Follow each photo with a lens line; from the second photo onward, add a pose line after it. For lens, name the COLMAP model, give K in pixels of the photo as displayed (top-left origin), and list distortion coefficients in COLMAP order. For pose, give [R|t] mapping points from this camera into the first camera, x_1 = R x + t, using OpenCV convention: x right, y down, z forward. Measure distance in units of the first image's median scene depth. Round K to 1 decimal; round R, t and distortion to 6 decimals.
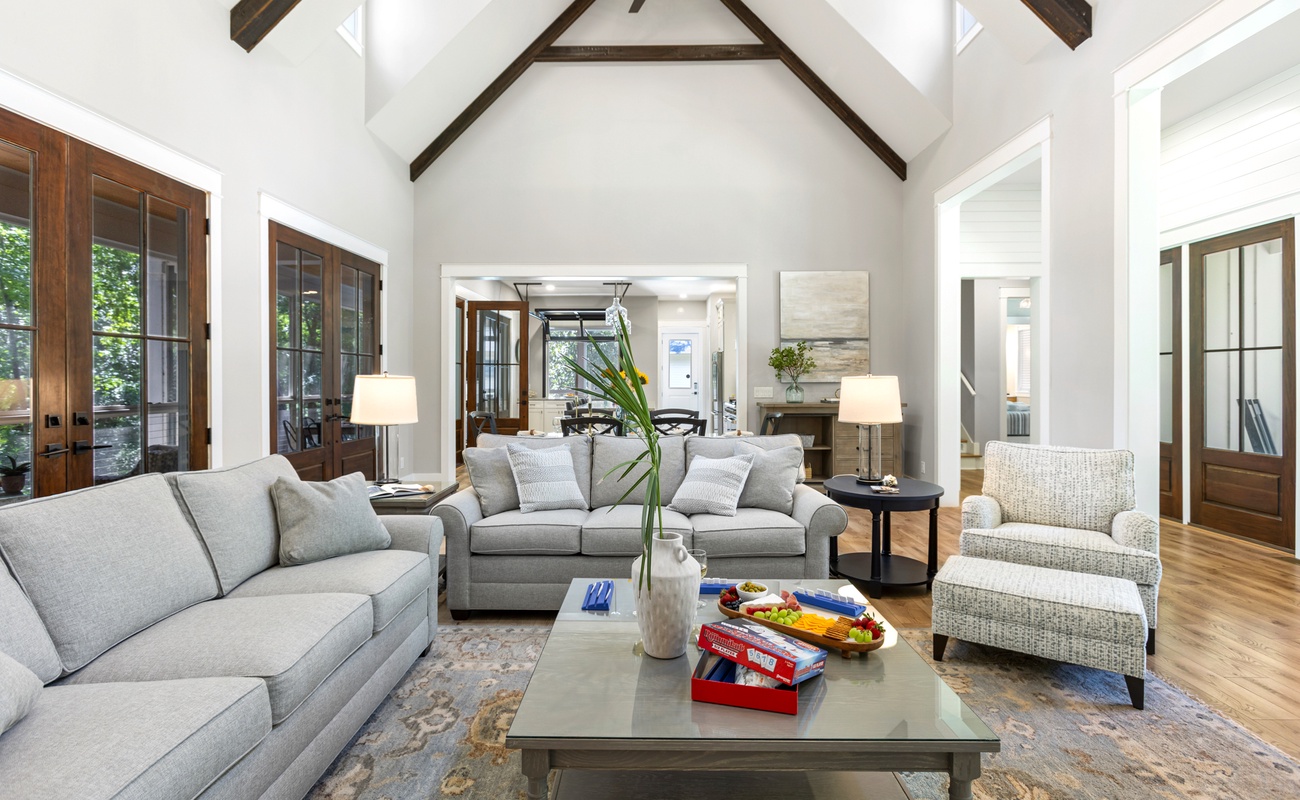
lens RADIAL K [[617.4, 0, 647.8], [0, 617.4, 378.1], [0, 0, 1]] dist [-0.011357, 0.007095]
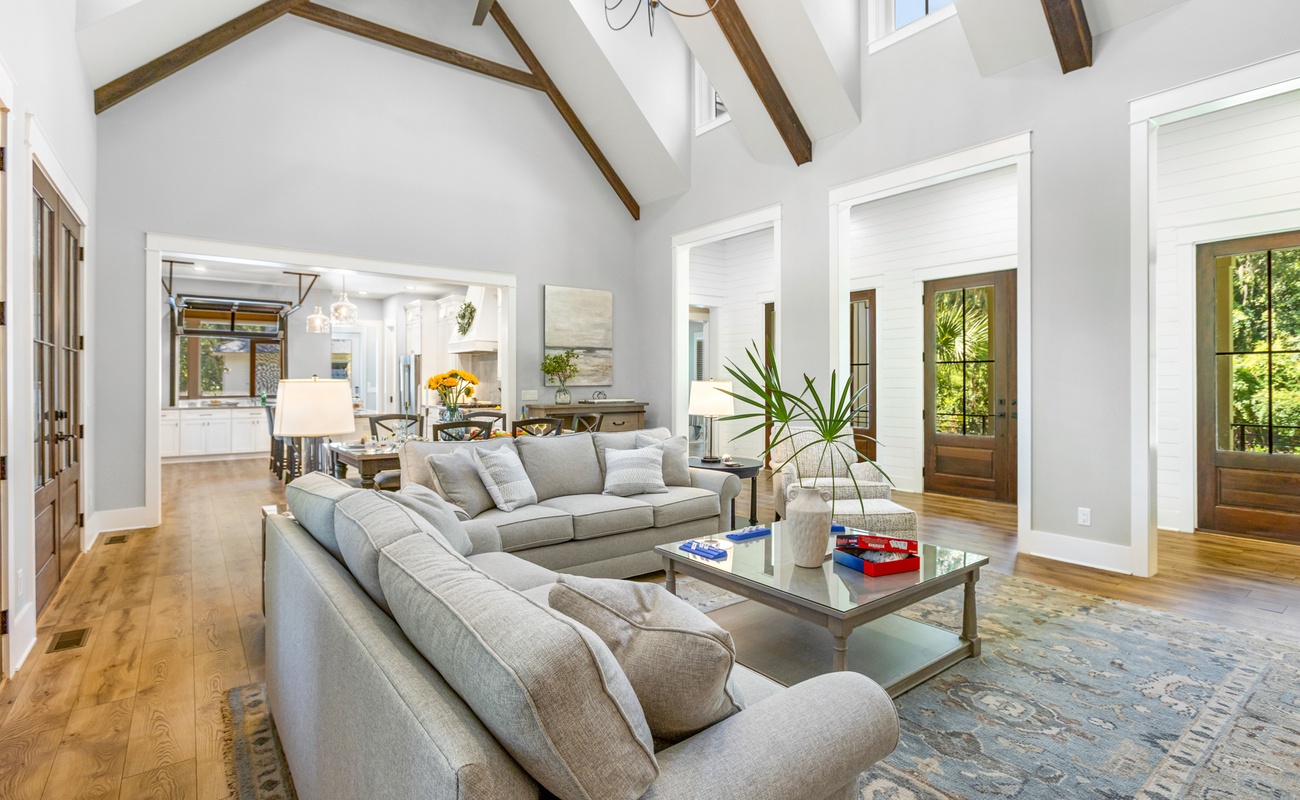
lens RADIAL K [[617.4, 0, 658.8], [0, 617.4, 379.1], [0, 0, 1]] dist [-0.011357, 0.007095]
pose [[0.786289, 0.002124, 0.617855, -0.315831], [0.000017, 0.999994, -0.003460, -0.001286], [-0.617859, 0.002730, 0.786284, 0.010679]]
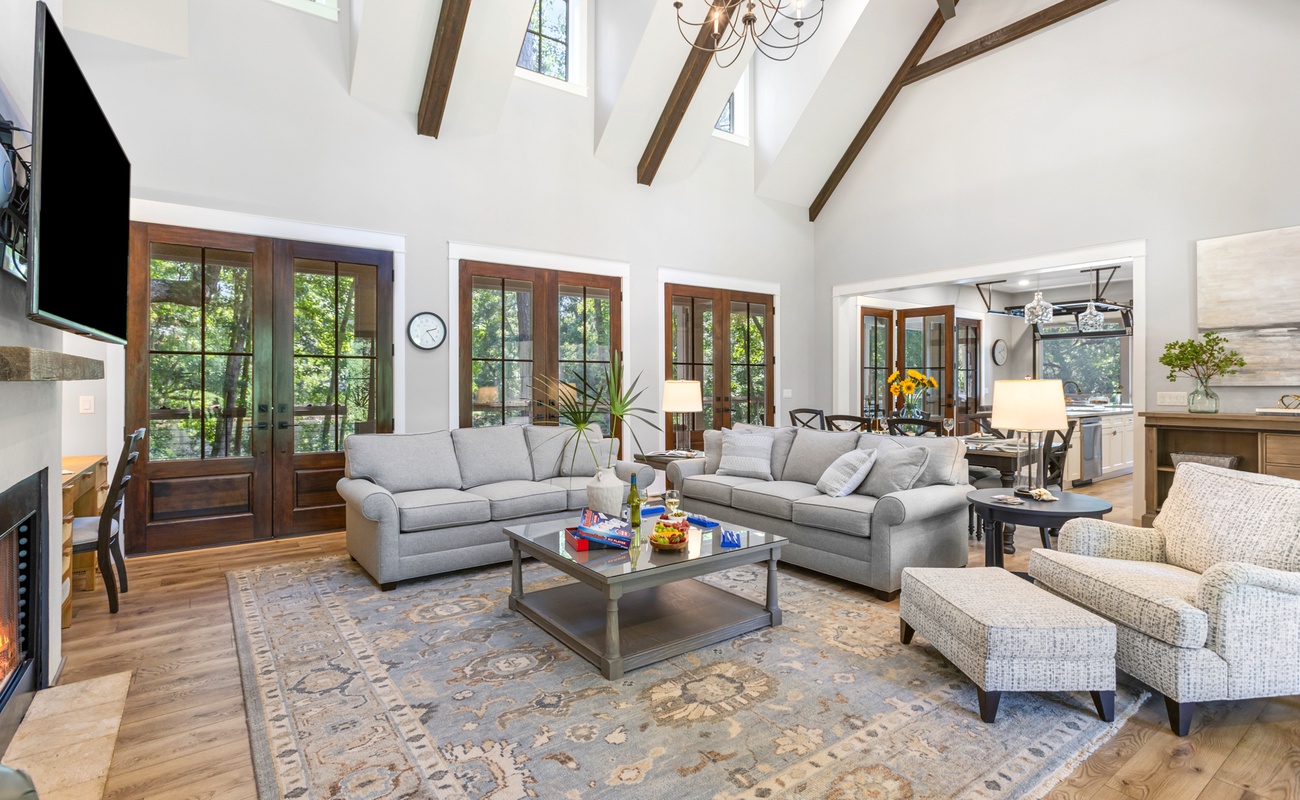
lens RADIAL K [[617.4, 0, 633.3], [0, 617.4, 377.4], [0, 0, 1]] dist [-0.011357, 0.007095]
pose [[0.585084, -0.007791, -0.810936, 0.424068], [0.002077, 0.999965, -0.008109, 0.000550], [0.810970, 0.003060, 0.585079, -0.006107]]
